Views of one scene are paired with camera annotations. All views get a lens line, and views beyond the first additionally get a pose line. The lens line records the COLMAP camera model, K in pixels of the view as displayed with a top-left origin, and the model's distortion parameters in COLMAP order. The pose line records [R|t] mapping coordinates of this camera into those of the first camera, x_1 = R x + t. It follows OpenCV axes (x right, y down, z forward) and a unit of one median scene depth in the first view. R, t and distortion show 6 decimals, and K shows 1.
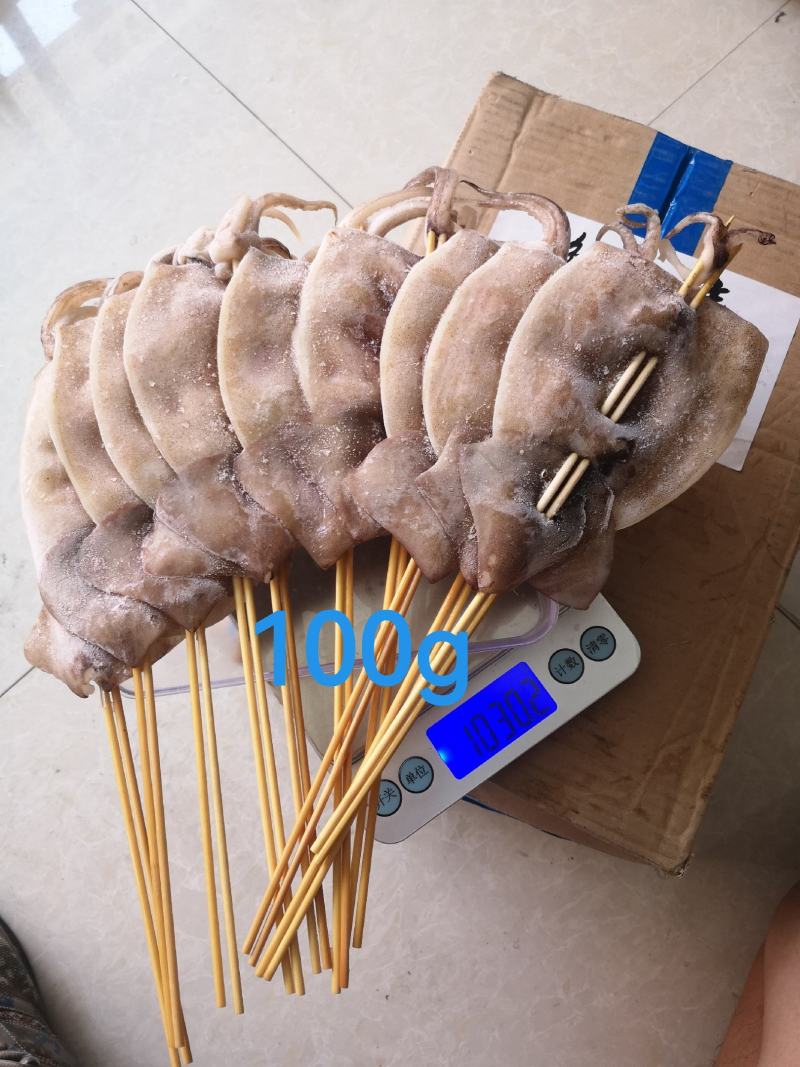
lens RADIAL K [[832.5, 0, 400.0], [0, 832.5, 533.5], [0, 0, 1]] dist [0.059217, -0.098905]
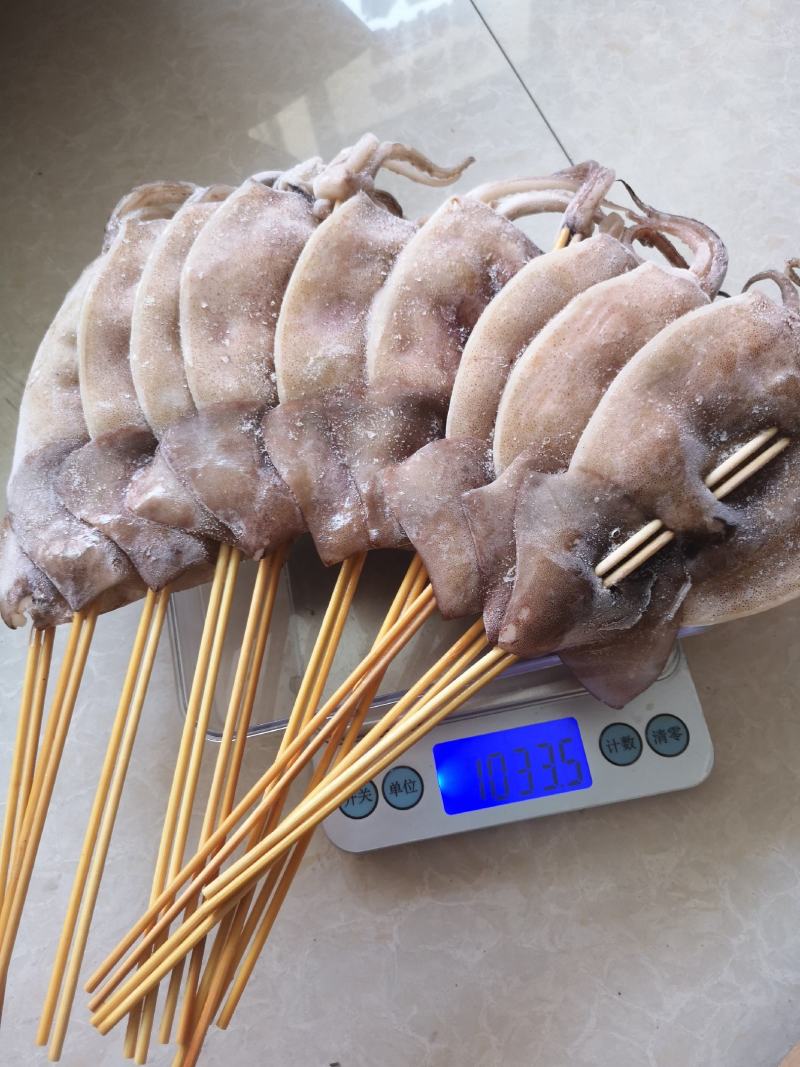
lens RADIAL K [[832.5, 0, 400.0], [0, 832.5, 533.5], [0, 0, 1]] dist [0.059217, -0.098905]
pose [[0.954387, 0.291153, -0.066147, 0.024343], [-0.294178, 0.954843, -0.041638, 0.024249], [0.051037, 0.059197, 0.996941, 0.166524]]
